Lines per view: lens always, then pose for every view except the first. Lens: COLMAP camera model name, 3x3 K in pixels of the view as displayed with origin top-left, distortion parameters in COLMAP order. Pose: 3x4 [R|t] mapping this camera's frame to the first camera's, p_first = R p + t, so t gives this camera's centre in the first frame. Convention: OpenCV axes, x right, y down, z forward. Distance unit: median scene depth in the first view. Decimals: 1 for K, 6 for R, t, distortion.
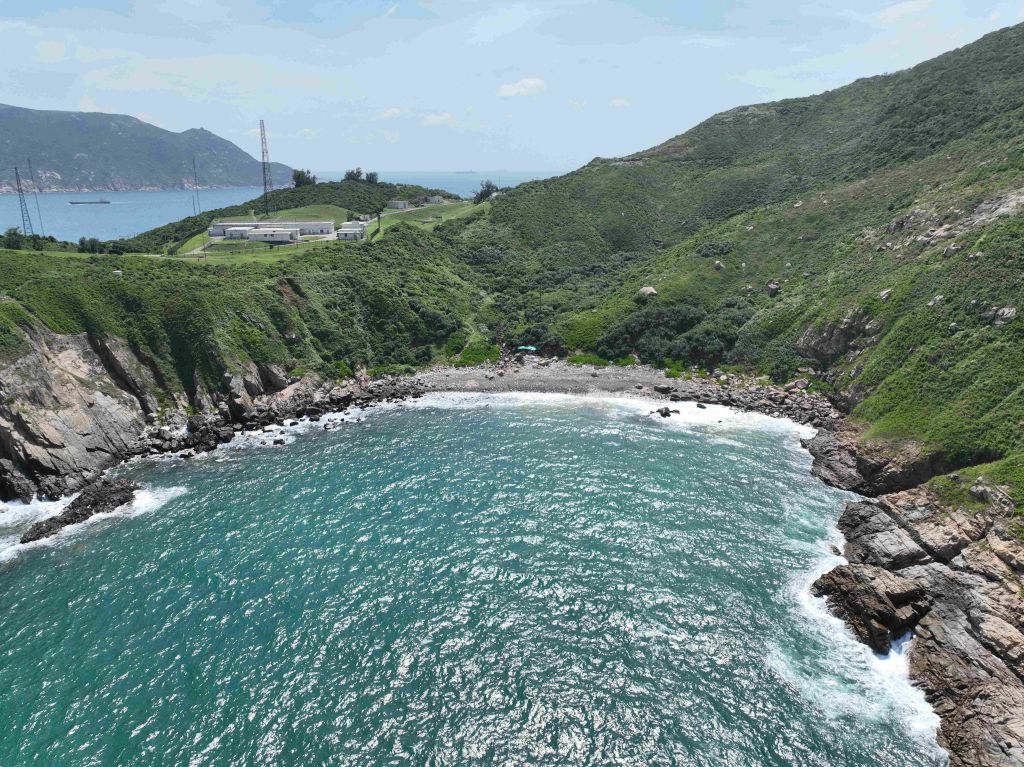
lens RADIAL K [[725.3, 0, 515.0], [0, 725.3, 383.3], [0, 0, 1]] dist [0.000358, 0.027001]
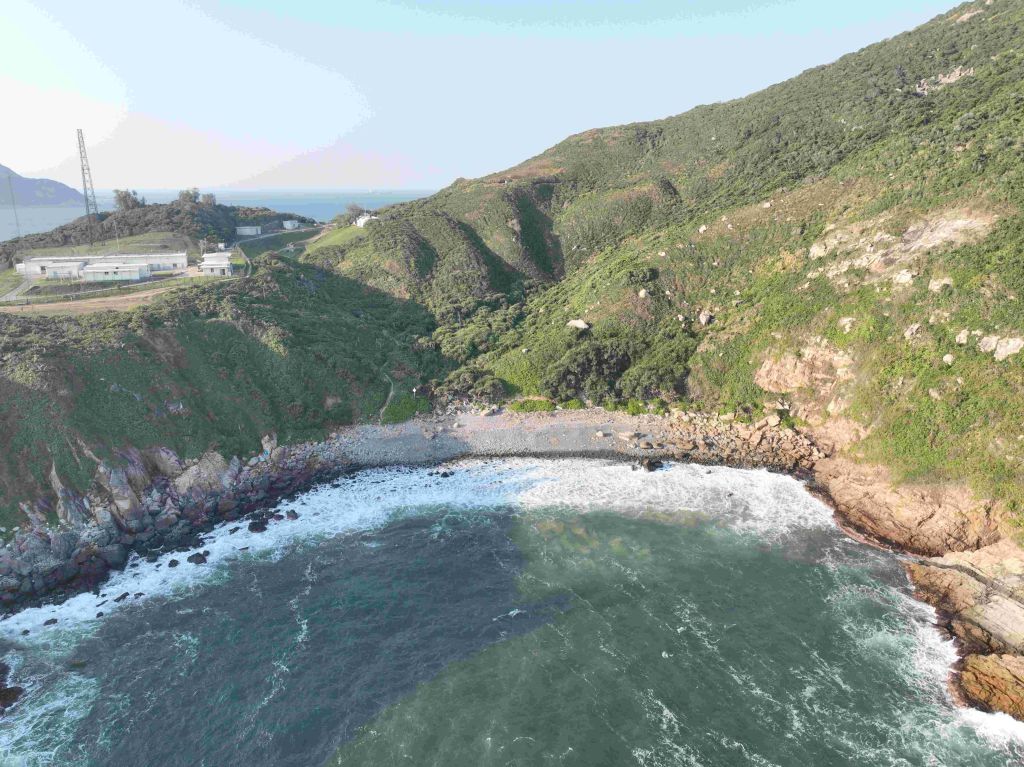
lens RADIAL K [[725.3, 0, 515.0], [0, 725.3, 383.3], [0, 0, 1]] dist [0.000358, 0.027001]
pose [[0.967230, -0.062384, 0.246118, -0.146753], [0.068259, 0.997549, -0.015406, -0.052241], [-0.244553, 0.031701, 0.969117, 0.155744]]
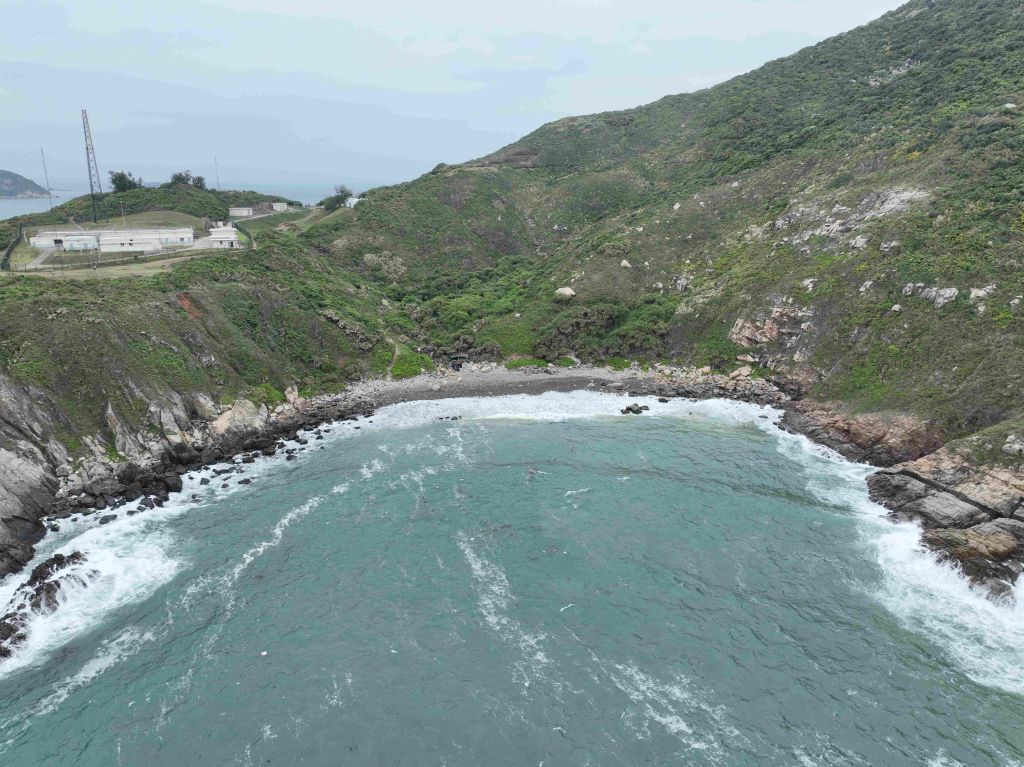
lens RADIAL K [[725.3, 0, 515.0], [0, 725.3, 383.3], [0, 0, 1]] dist [0.000358, 0.027001]
pose [[0.954134, -0.075475, 0.289709, -0.212820], [0.080424, 0.996747, -0.005195, -0.003137], [-0.288374, 0.028256, 0.957101, 0.084832]]
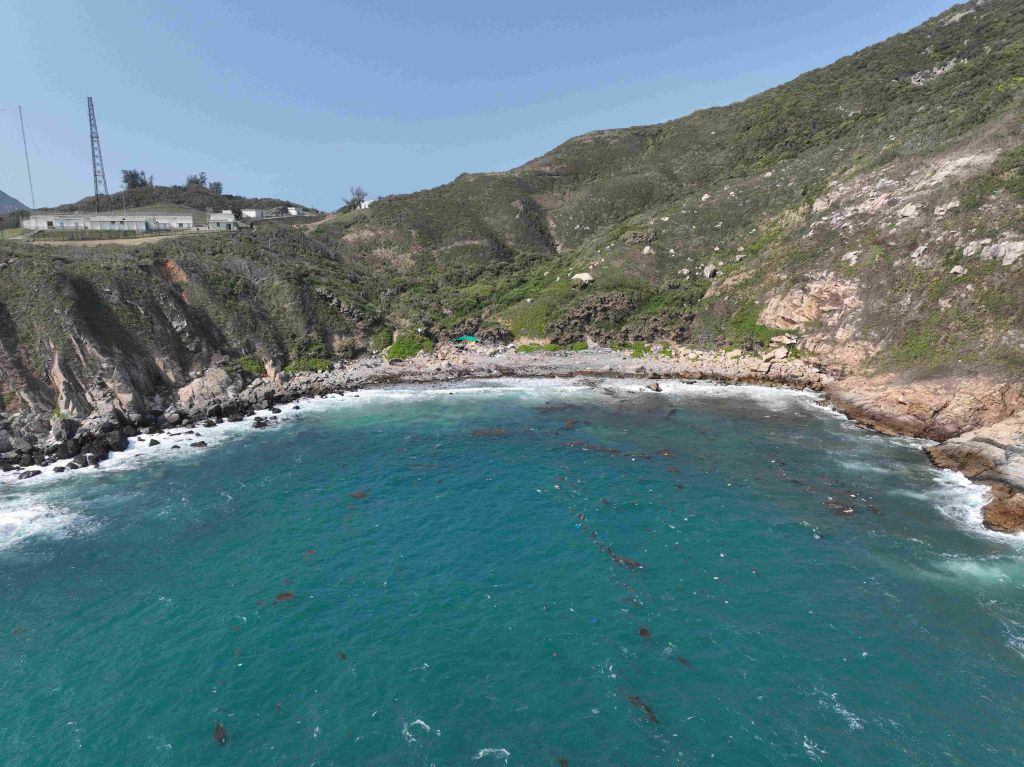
lens RADIAL K [[725.3, 0, 515.0], [0, 725.3, 383.3], [0, 0, 1]] dist [0.000358, 0.027001]
pose [[0.967256, -0.049736, 0.248884, -0.158951], [0.068751, 0.995293, -0.068298, 0.074212], [-0.244316, 0.083173, 0.966122, 0.170674]]
